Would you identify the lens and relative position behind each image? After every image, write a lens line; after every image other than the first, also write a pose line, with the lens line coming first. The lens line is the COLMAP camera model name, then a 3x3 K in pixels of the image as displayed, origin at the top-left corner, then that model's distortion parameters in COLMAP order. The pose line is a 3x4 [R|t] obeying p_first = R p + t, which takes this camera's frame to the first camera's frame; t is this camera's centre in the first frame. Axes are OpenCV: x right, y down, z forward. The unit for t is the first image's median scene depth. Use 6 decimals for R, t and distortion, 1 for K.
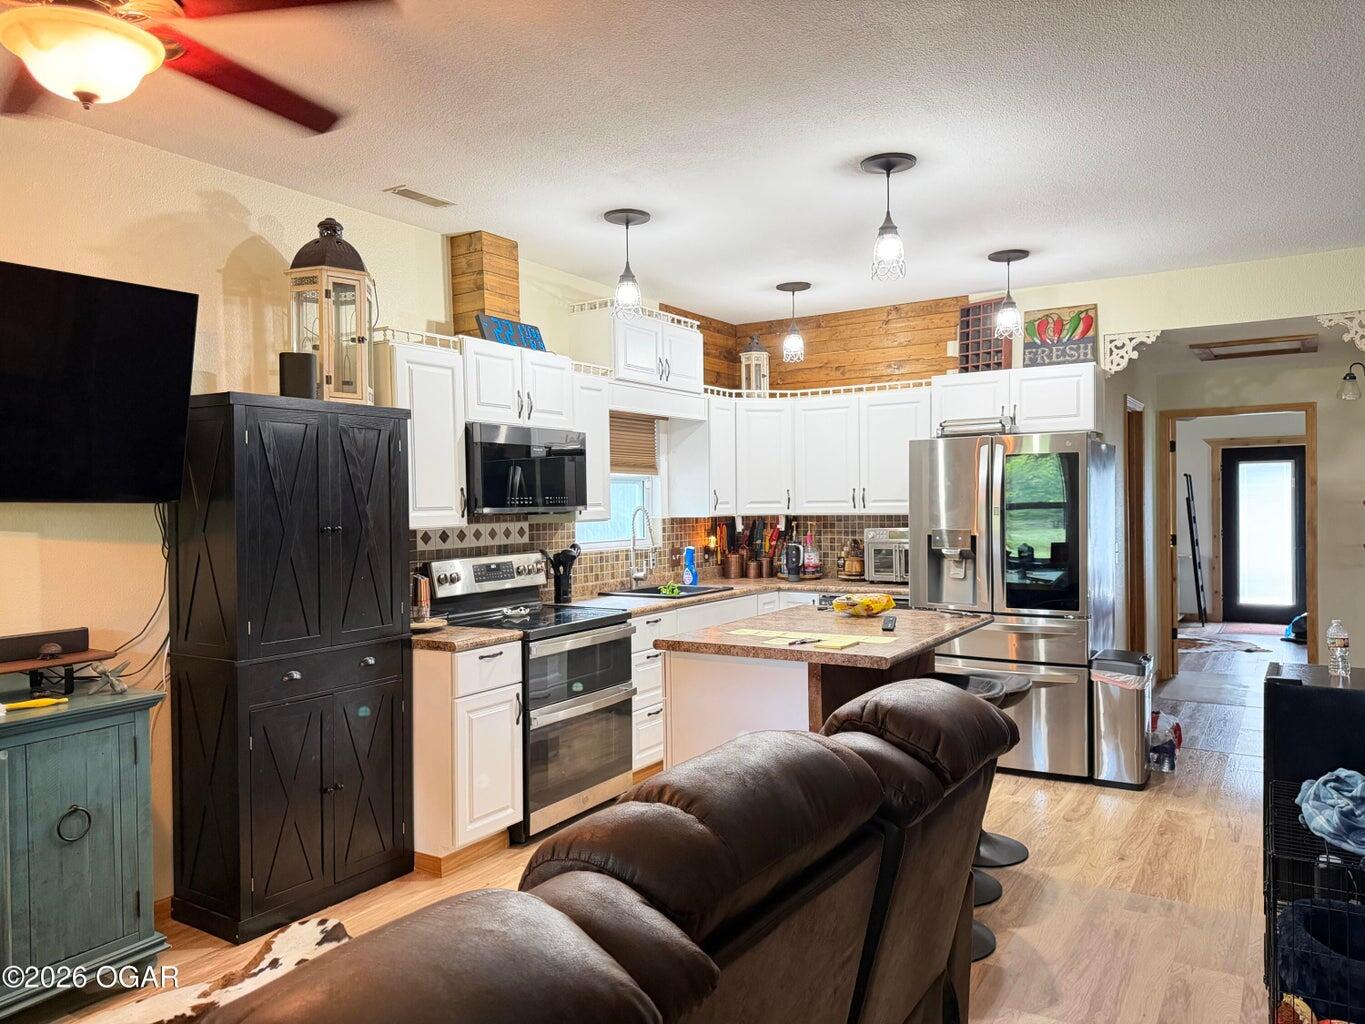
lens RADIAL K [[947.6, 0, 668.0], [0, 947.6, 510.3], [0, 0, 1]] dist [0.005449, -0.043339]
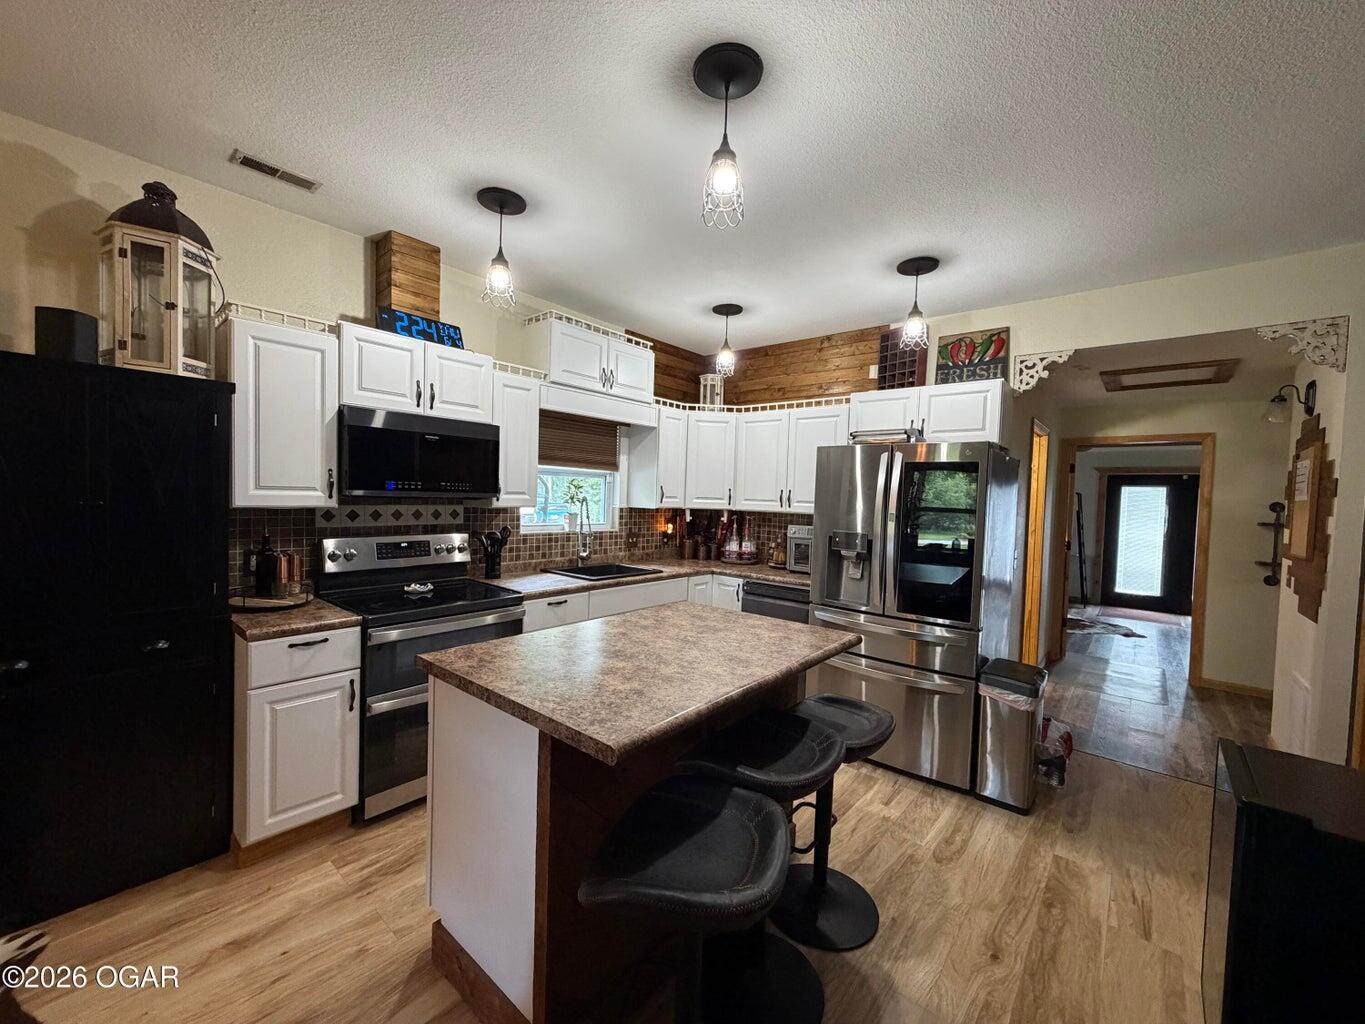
lens RADIAL K [[548.9, 0, 676.2], [0, 548.9, 508.5], [0, 0, 1]] dist [-0.014943, 0.002747]
pose [[0.991298, 0.049406, -0.122014, 0.181901], [-0.047500, 0.998700, 0.018479, -0.008012], [0.122769, -0.012522, 0.992356, 0.374384]]
